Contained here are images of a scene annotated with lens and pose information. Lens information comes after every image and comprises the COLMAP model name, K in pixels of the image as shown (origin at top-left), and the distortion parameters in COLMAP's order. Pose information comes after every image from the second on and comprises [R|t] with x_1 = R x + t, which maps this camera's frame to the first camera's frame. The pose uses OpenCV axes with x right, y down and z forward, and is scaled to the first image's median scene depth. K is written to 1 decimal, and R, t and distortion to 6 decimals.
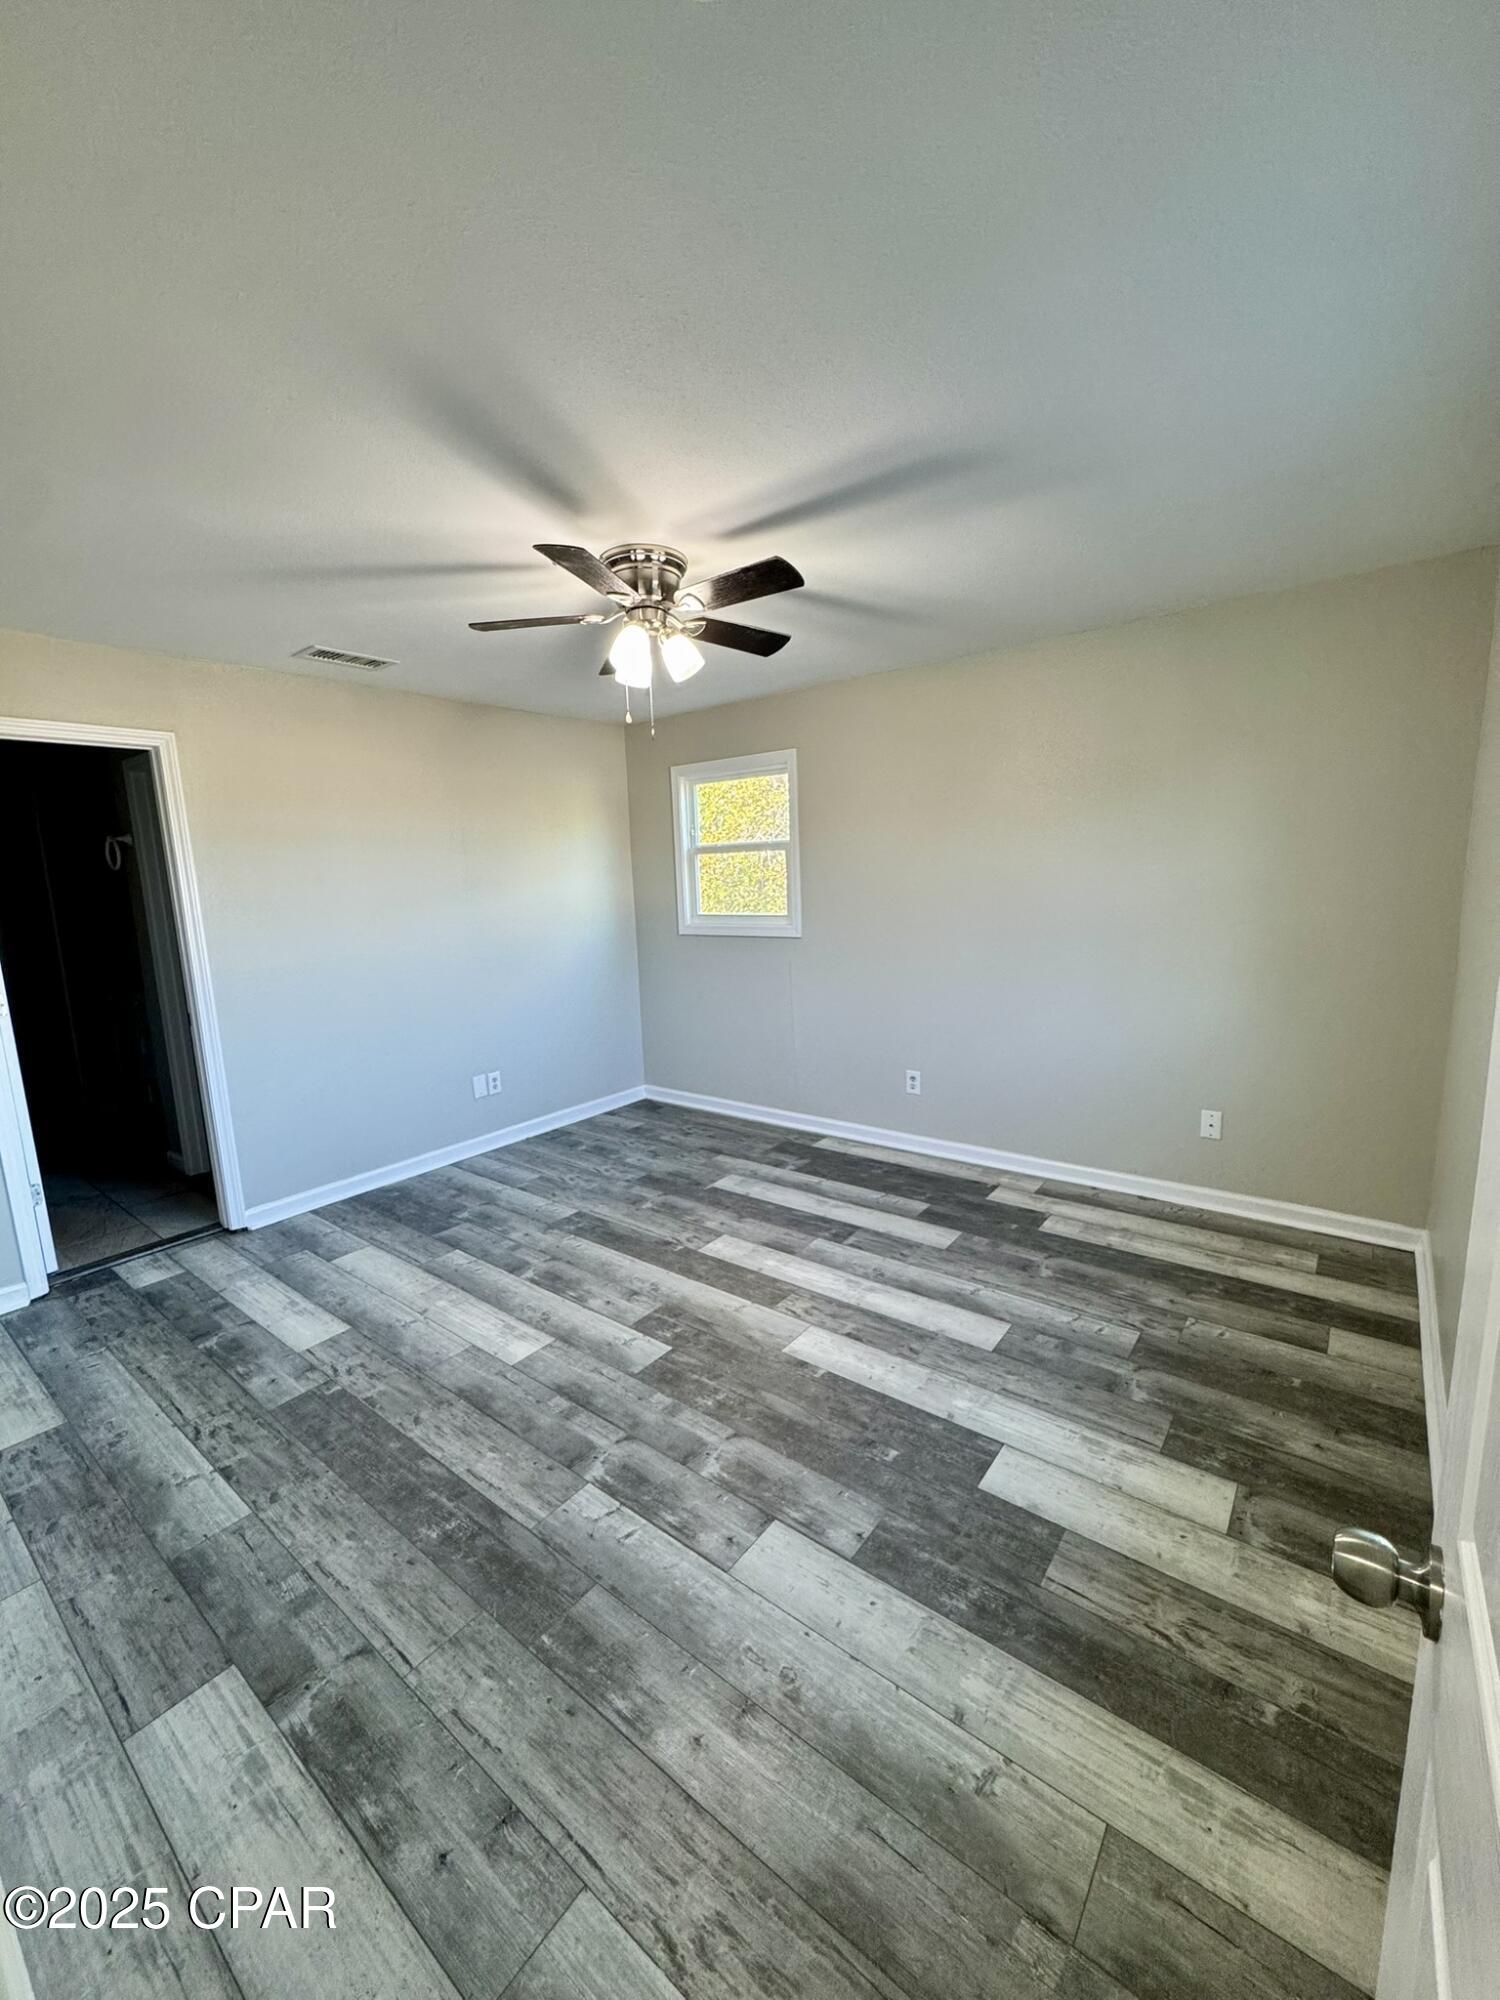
lens RADIAL K [[798.7, 0, 750.0], [0, 798.7, 1000.0], [0, 0, 1]] dist [-0.000727, -0.000121]
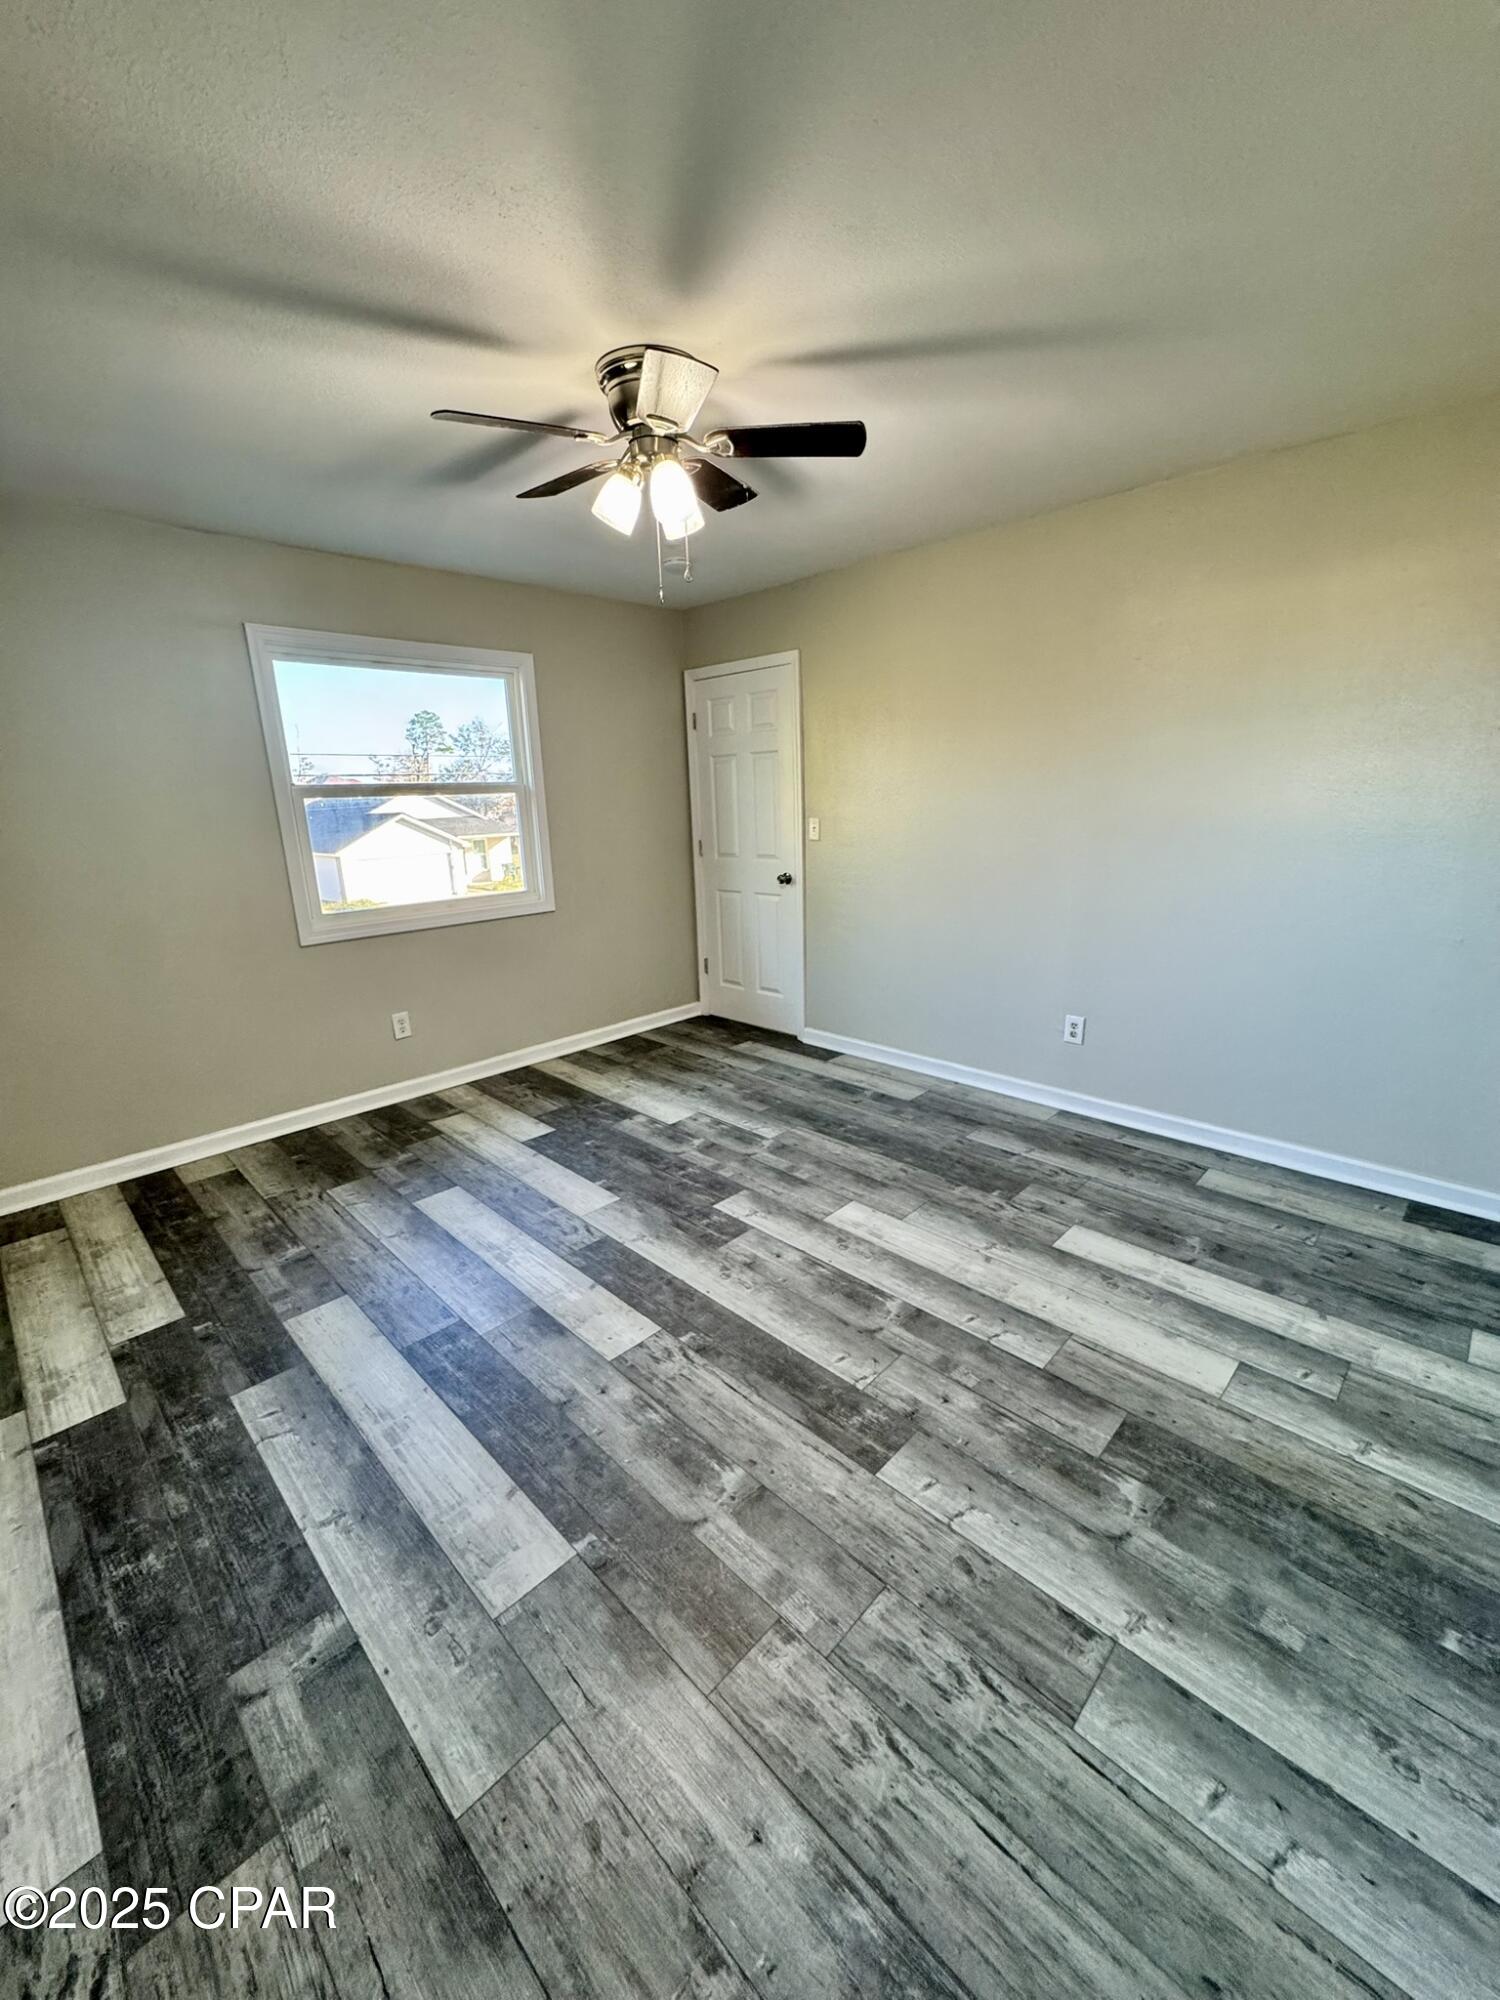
lens RADIAL K [[798.7, 0, 750.0], [0, 798.7, 1000.0], [0, 0, 1]] dist [-0.000727, -0.000121]
pose [[-0.991219, 0.033787, 0.127837, -0.289583], [0.082643, 0.913004, 0.399491, -0.257397], [-0.103218, 0.406548, -0.907780, 1.818906]]
